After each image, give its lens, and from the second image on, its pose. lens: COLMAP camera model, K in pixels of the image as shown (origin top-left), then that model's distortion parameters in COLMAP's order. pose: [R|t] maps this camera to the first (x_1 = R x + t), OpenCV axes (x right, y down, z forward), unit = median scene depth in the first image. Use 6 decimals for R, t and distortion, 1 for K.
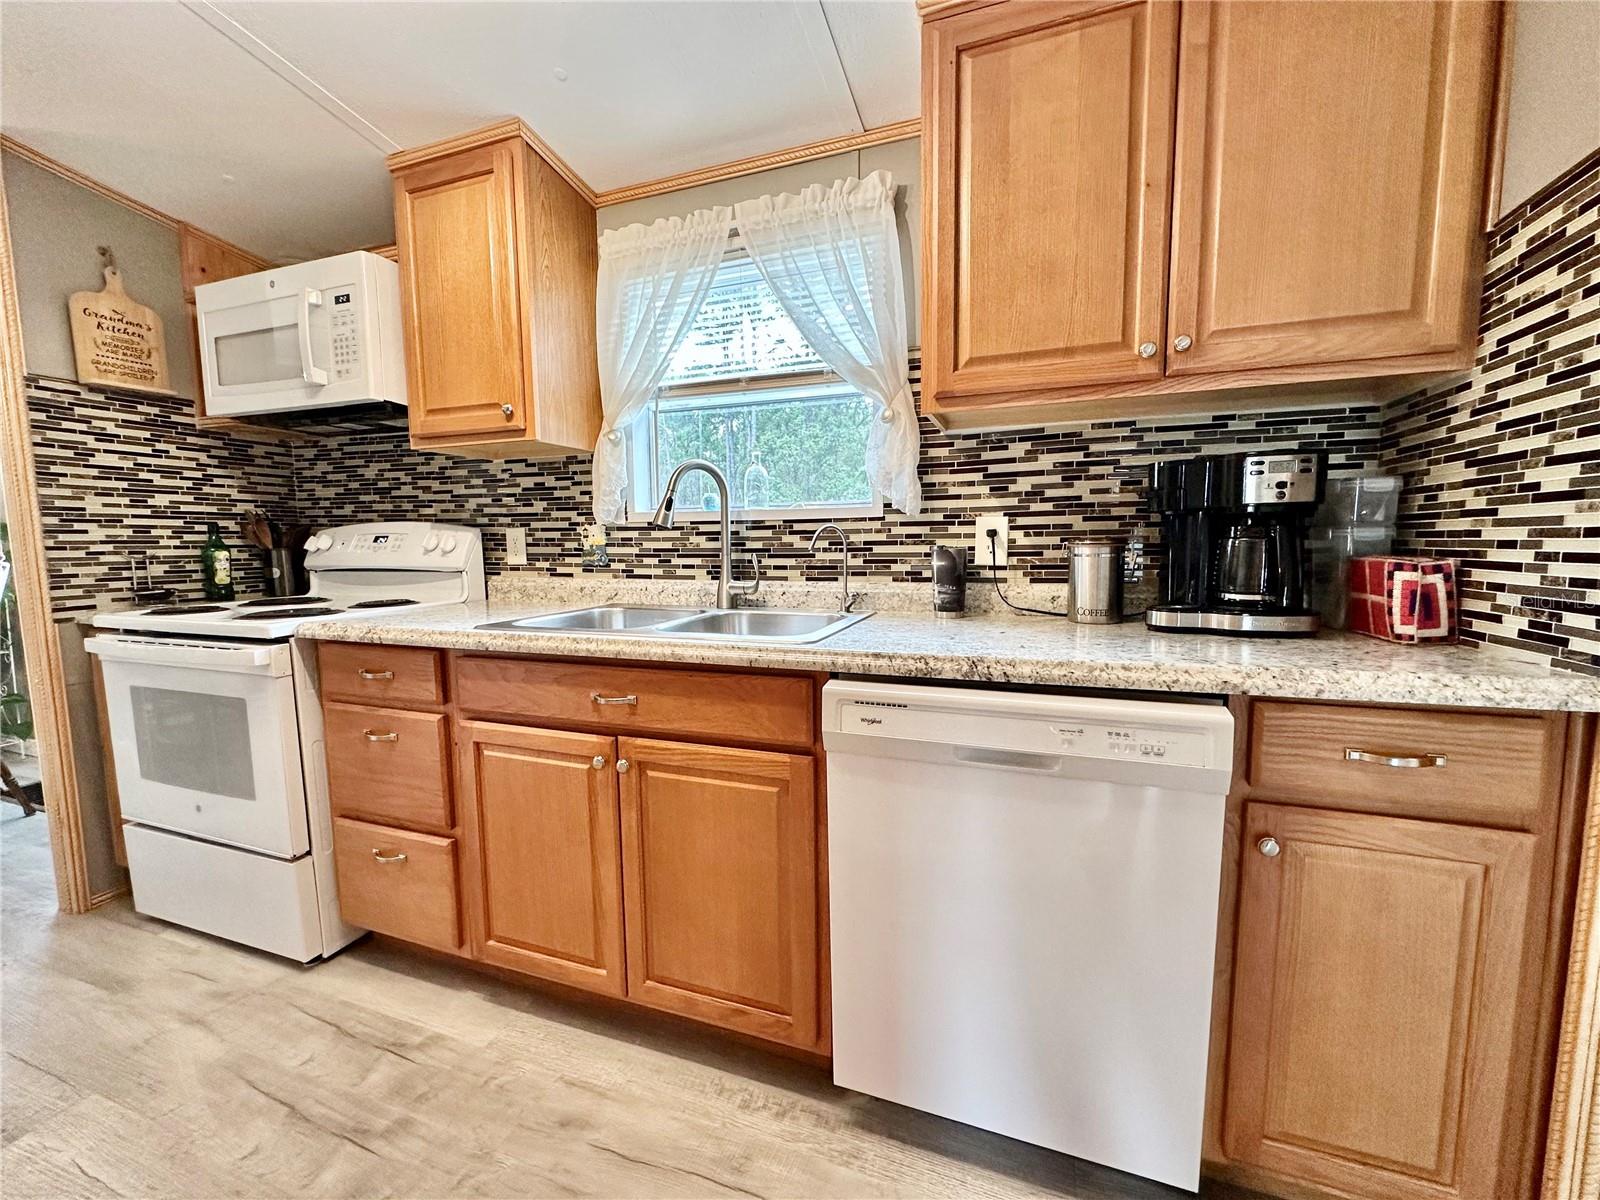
lens RADIAL K [[644.2, 0, 795.2], [0, 644.2, 599.9], [0, 0, 1]] dist [0.002723, 0.000306]
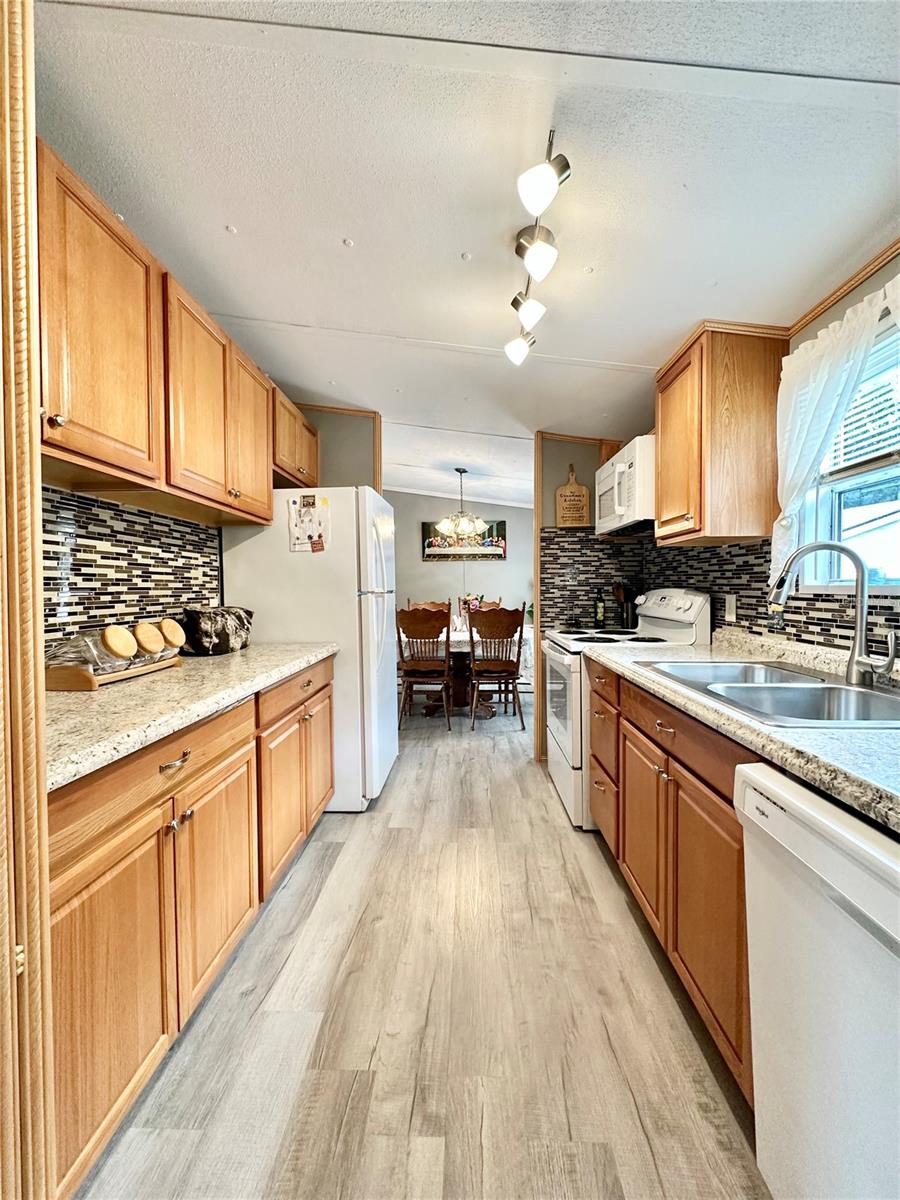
lens RADIAL K [[483.1, 0, 451.8], [0, 483.1, 598.8], [0, 0, 1]] dist [0.002723, 0.000306]
pose [[0.307372, 0.032379, -0.951038, 0.363409], [-0.089377, 0.995985, 0.005023, -0.057710], [0.947383, 0.083458, 0.309032, 0.139020]]
